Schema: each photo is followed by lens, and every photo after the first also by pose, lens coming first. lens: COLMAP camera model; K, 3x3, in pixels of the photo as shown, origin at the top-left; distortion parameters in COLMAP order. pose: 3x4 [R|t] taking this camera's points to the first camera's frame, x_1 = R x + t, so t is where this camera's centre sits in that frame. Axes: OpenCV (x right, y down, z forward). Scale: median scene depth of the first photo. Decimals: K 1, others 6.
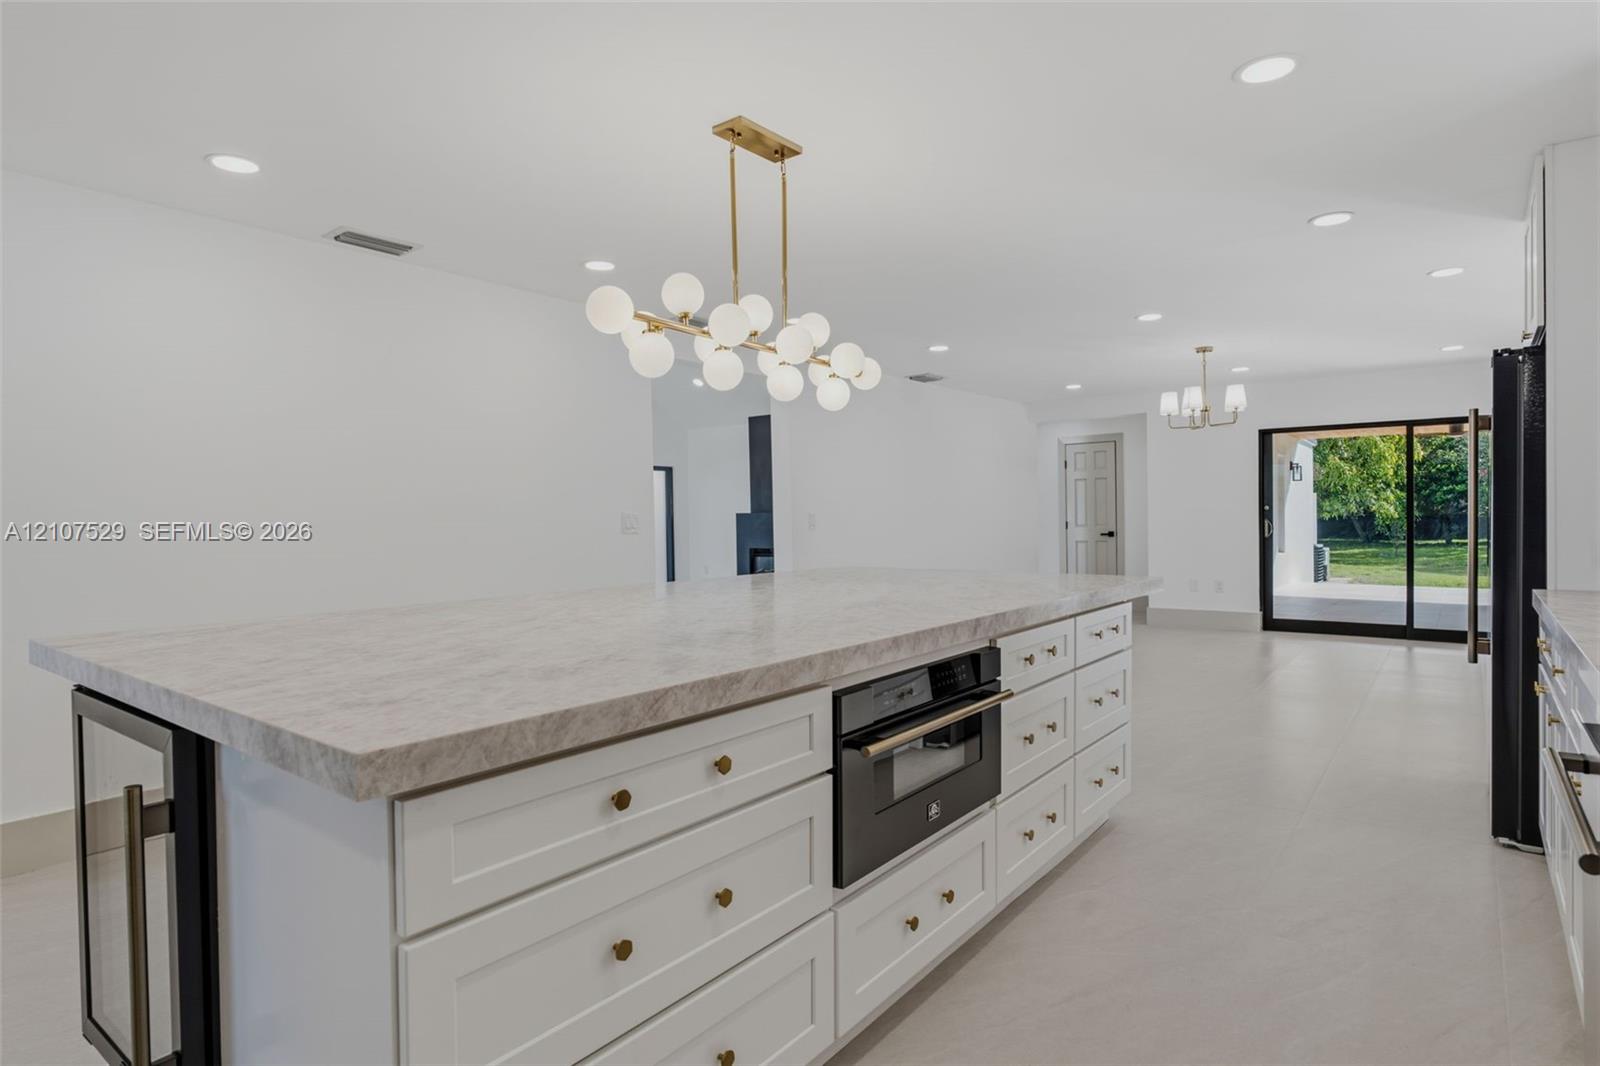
lens RADIAL K [[860.9, 0, 802.1], [0, 860.9, 525.2], [0, 0, 1]] dist [-0.010888, 0.000452]
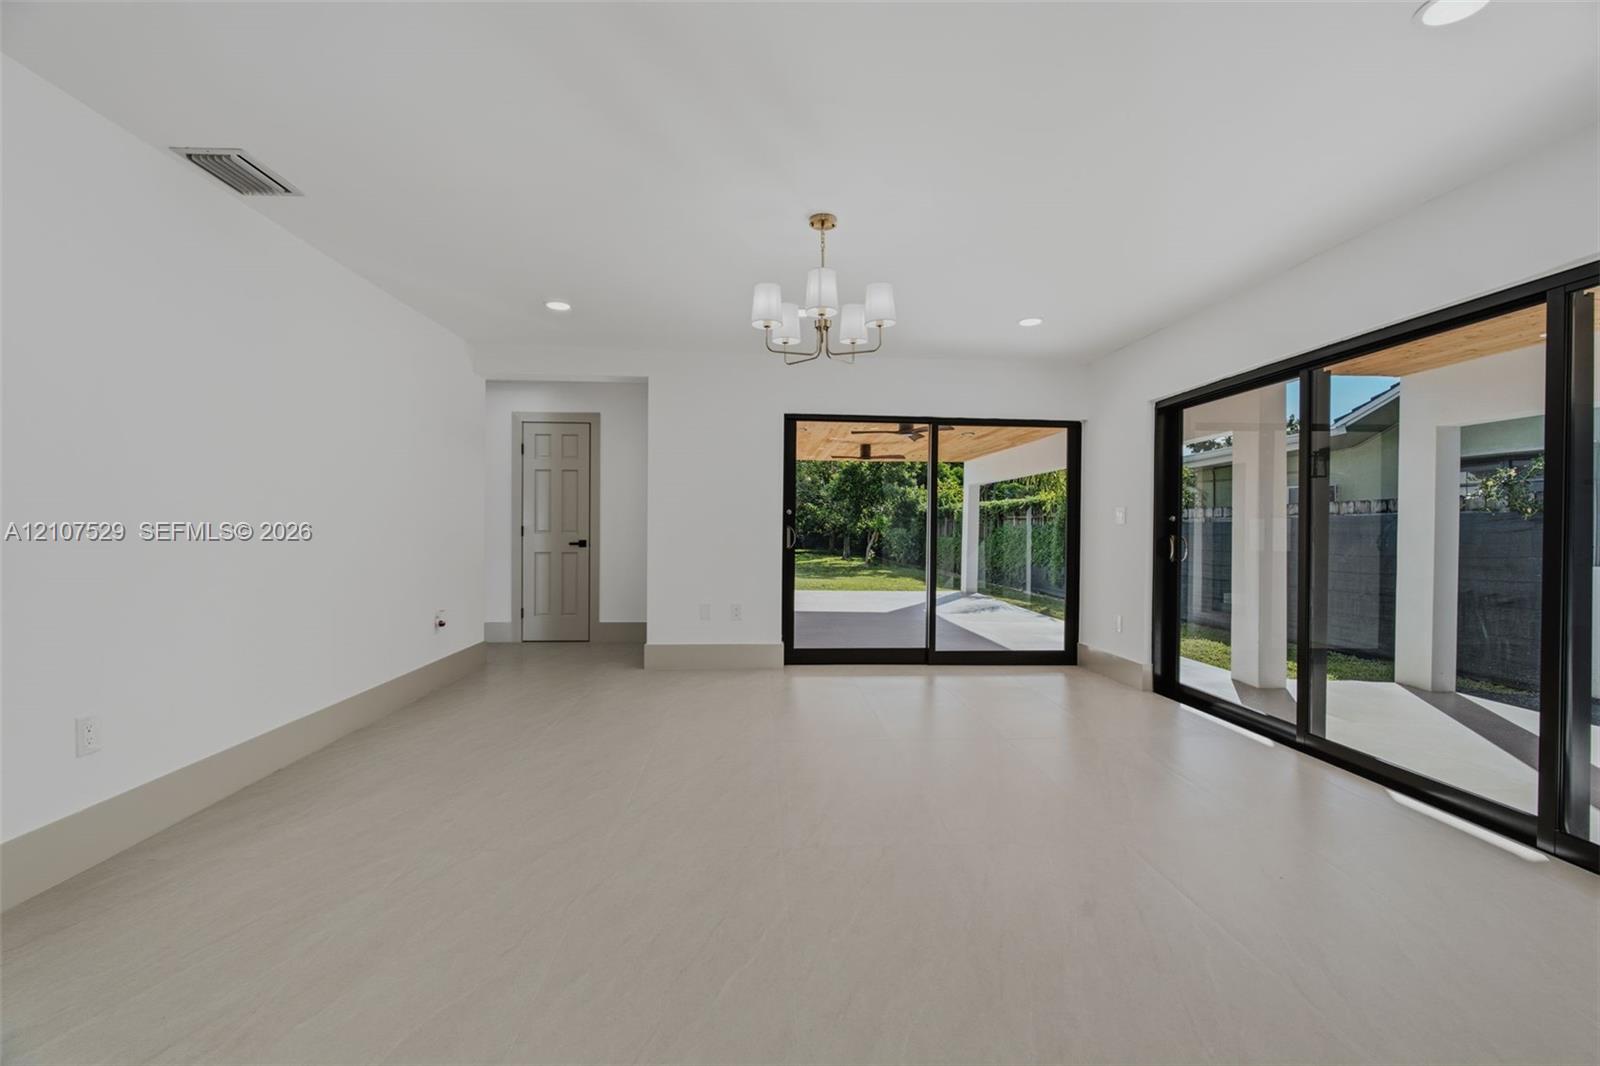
lens RADIAL K [[700.7, 0, 794.6], [0, 700.7, 525.7], [0, 0, 1]] dist [-0.000956, 0.000105]
pose [[0.754729, 0.025054, 0.655558, 0.108237], [-0.012620, 0.999640, -0.023674, 0.008155], [-0.655916, 0.009594, 0.754773, 0.473000]]
